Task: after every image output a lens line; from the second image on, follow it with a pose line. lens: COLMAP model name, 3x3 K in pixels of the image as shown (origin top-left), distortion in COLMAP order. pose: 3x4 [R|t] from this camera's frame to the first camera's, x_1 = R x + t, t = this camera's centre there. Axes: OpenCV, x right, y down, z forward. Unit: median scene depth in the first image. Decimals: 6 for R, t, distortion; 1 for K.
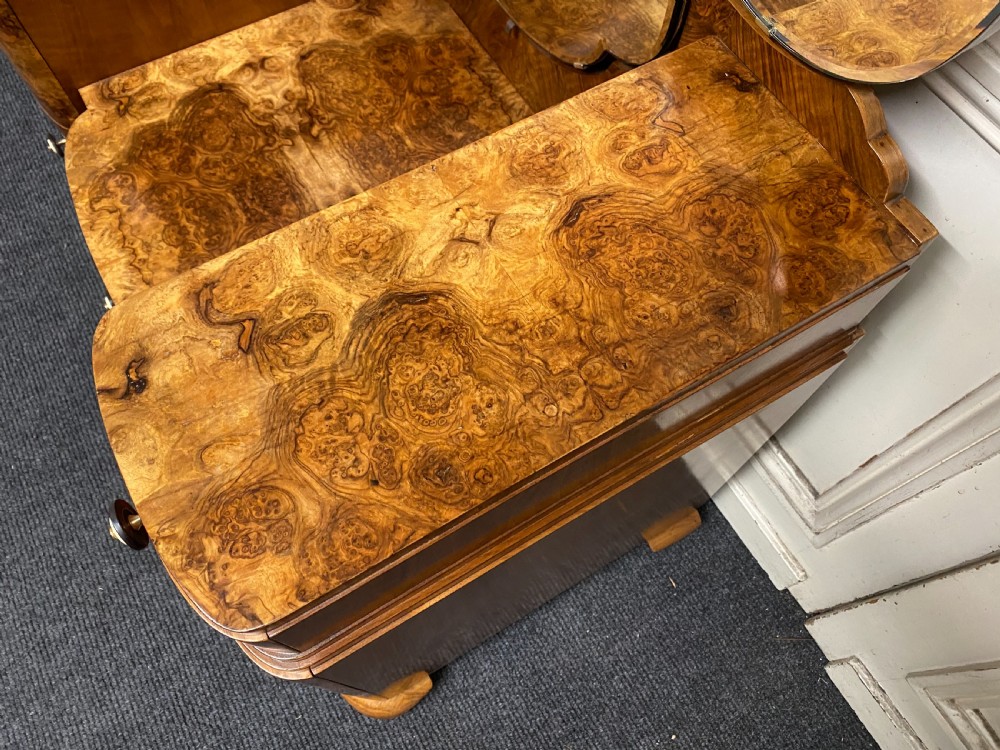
lens RADIAL K [[773.1, 0, 502.8], [0, 773.1, 372.2], [0, 0, 1]] dist [0.033894, -0.052127]
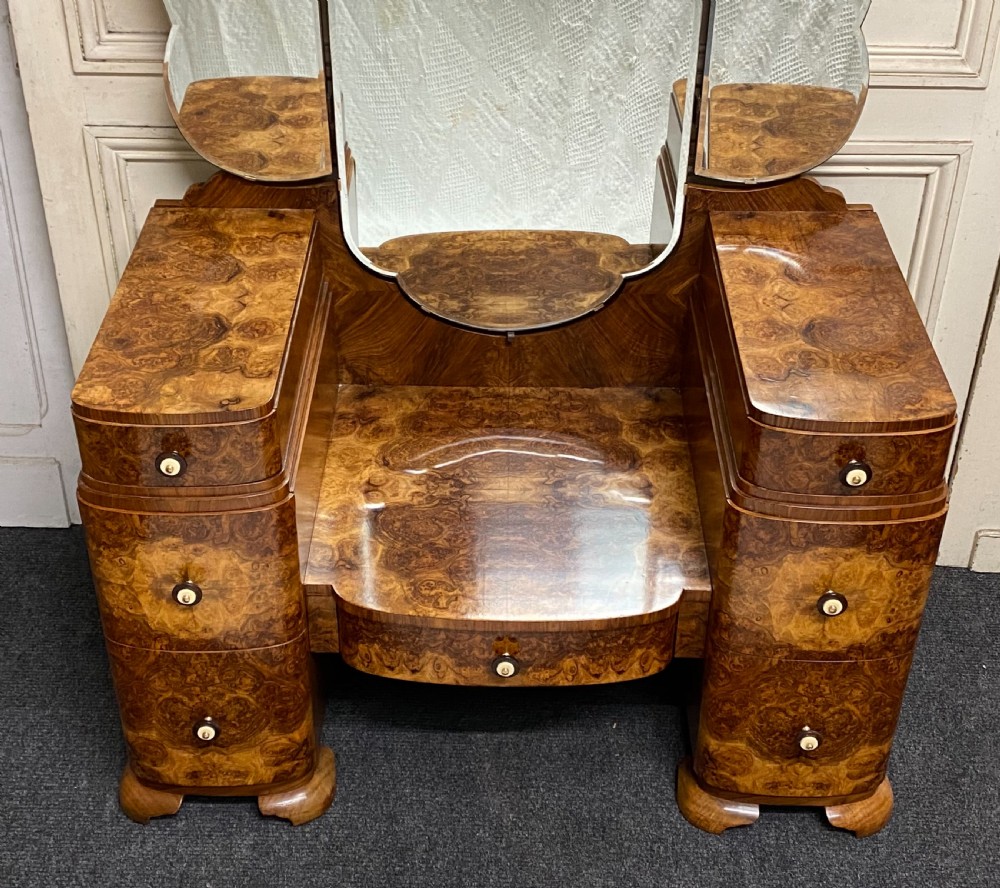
lens RADIAL K [[1441.6, 0, 475.5], [0, 1441.6, 454.6], [0, 0, 1]] dist [0.123472, 0.000000]
pose [[0.533021, -0.513102, 0.672767, -1.698892], [0.773437, 0.617866, -0.141550, -0.018099], [-0.343050, 0.595792, 0.726188, -0.614434]]
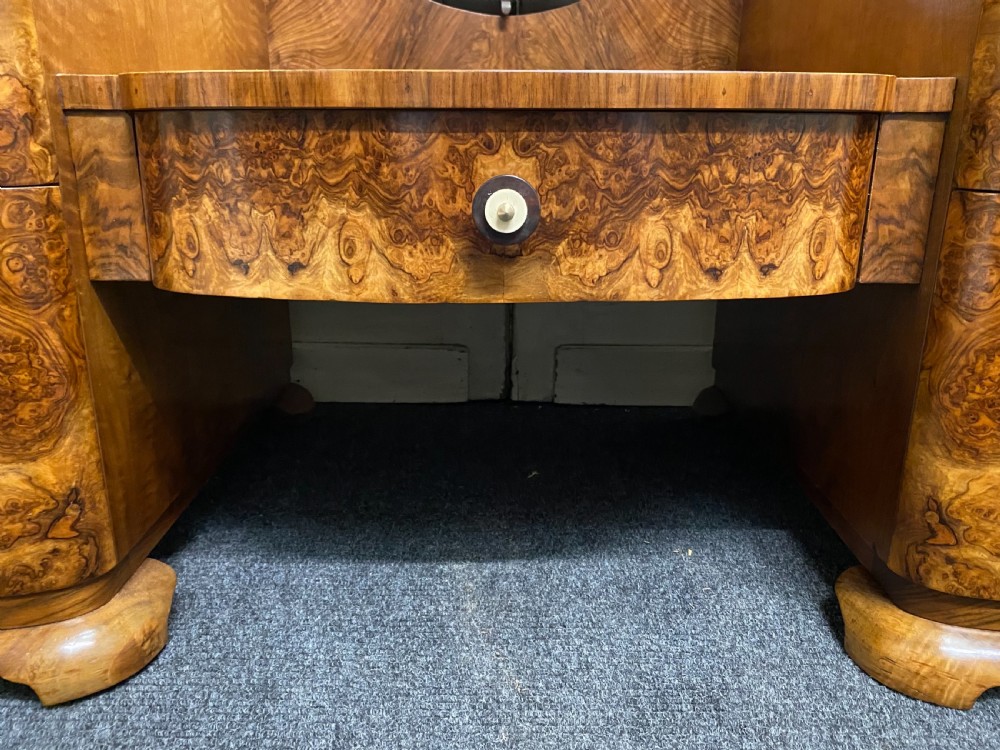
lens RADIAL K [[809.6, 0, 504.6], [0, 809.6, 372.0], [0, 0, 1]] dist [0.000863, 0.008571]
pose [[0.508099, -0.271752, 0.817304, -0.890054], [0.783114, 0.540802, -0.307029, 0.101519], [-0.358564, 0.796043, 0.487594, 0.834750]]
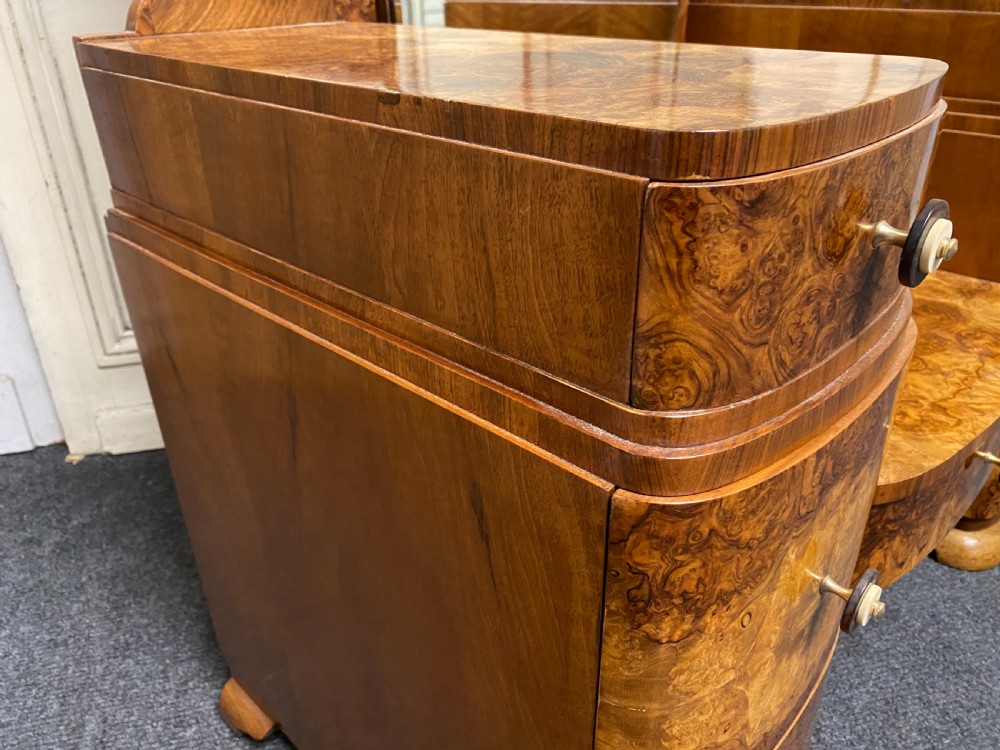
lens RADIAL K [[773.1, 0, 500.2], [0, 773.1, 372.9], [0, 0, 1]] dist [0.033894, -0.052127]
pose [[-0.251701, -0.472878, 0.844413, -0.962843], [0.885750, 0.239032, 0.397882, -0.845838], [-0.389991, 0.848086, 0.358687, 0.829503]]
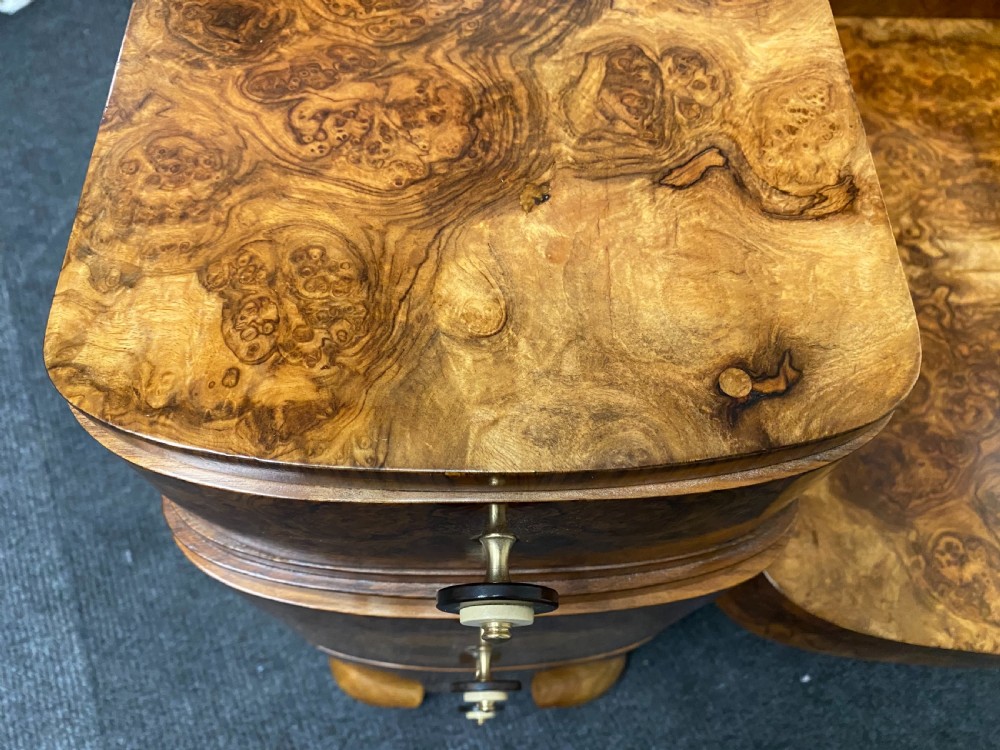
lens RADIAL K [[773.1, 0, 494.1], [0, 773.1, 371.4], [0, 0, 1]] dist [0.033894, -0.052127]
pose [[0.511222, -0.779557, 0.361860, -0.726955], [0.774459, 0.600402, 0.199323, -0.653323], [-0.372645, 0.178347, 0.910674, 0.592795]]
